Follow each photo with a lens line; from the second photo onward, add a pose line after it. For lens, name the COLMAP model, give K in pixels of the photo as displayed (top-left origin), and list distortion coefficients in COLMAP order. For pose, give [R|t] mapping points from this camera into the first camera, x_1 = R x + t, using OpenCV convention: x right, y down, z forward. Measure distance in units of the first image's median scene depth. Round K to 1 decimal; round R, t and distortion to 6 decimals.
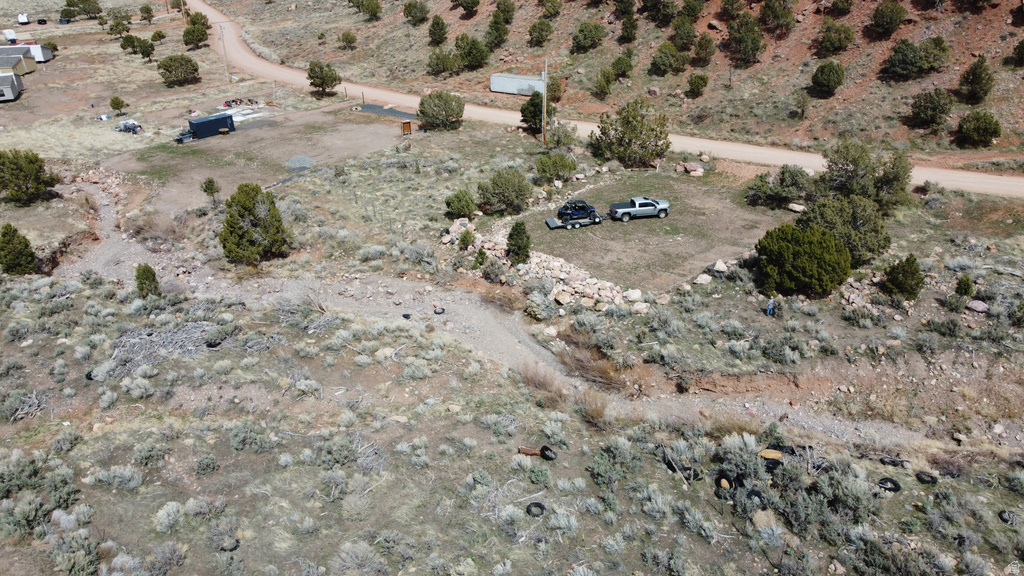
lens RADIAL K [[776.4, 0, 507.6], [0, 776.4, 286.0], [0, 0, 1]] dist [0.000273, -0.008842]
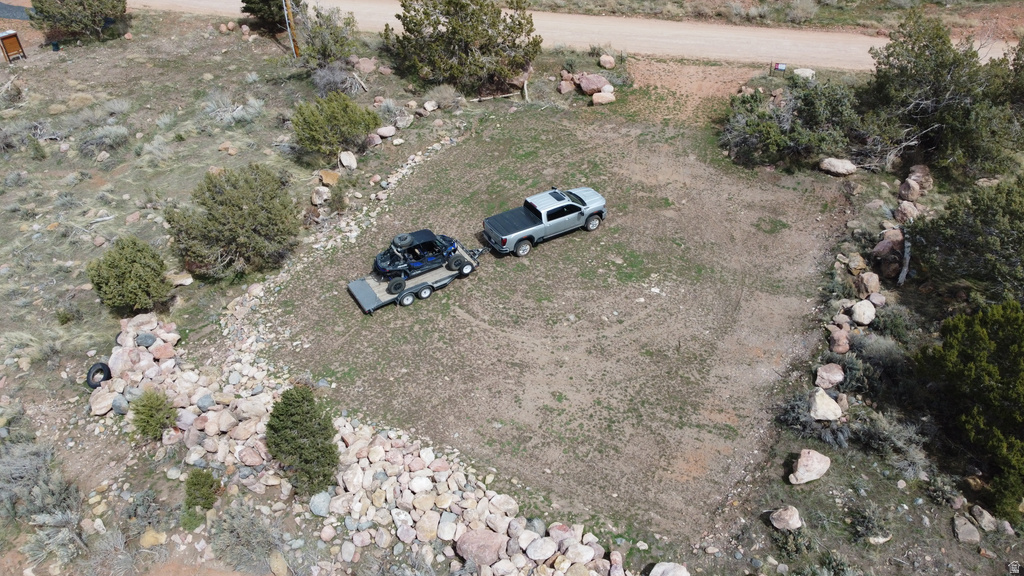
lens RADIAL K [[776.4, 0, 506.2], [0, 776.4, 287.9], [0, 0, 1]] dist [0.000273, -0.008842]
pose [[0.947496, -0.195415, 0.253109, 0.020109], [0.141045, 0.965783, 0.217646, -0.141718], [-0.286980, -0.170518, 0.942638, 0.490965]]
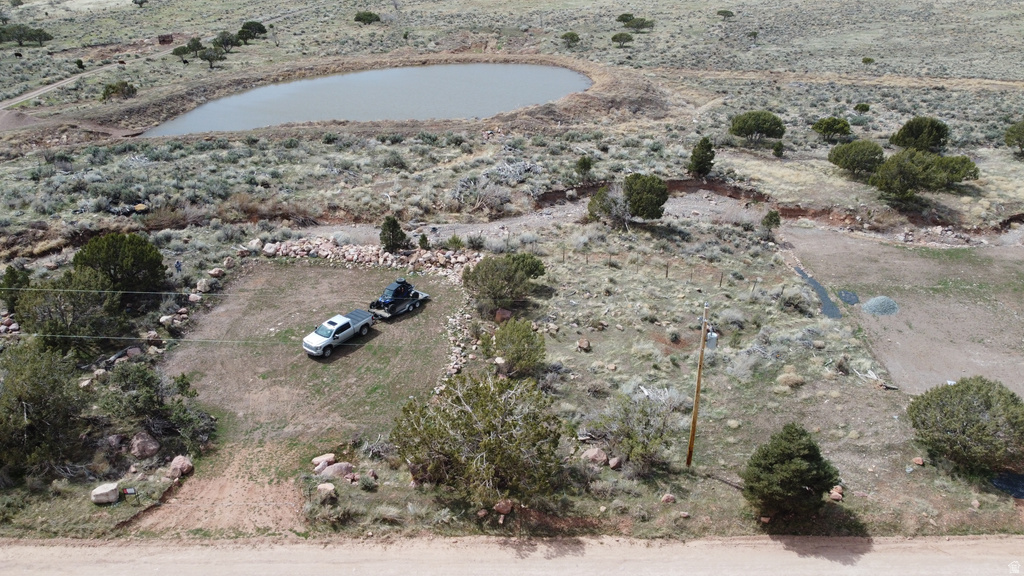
lens RADIAL K [[776.4, 0, 507.2], [0, 776.4, 284.5], [0, 0, 1]] dist [0.000273, -0.008842]
pose [[-0.742540, 0.312510, -0.592428, 0.422066], [-0.297584, 0.638473, 0.709786, -0.627091], [0.600065, 0.703342, -0.381094, 1.179425]]
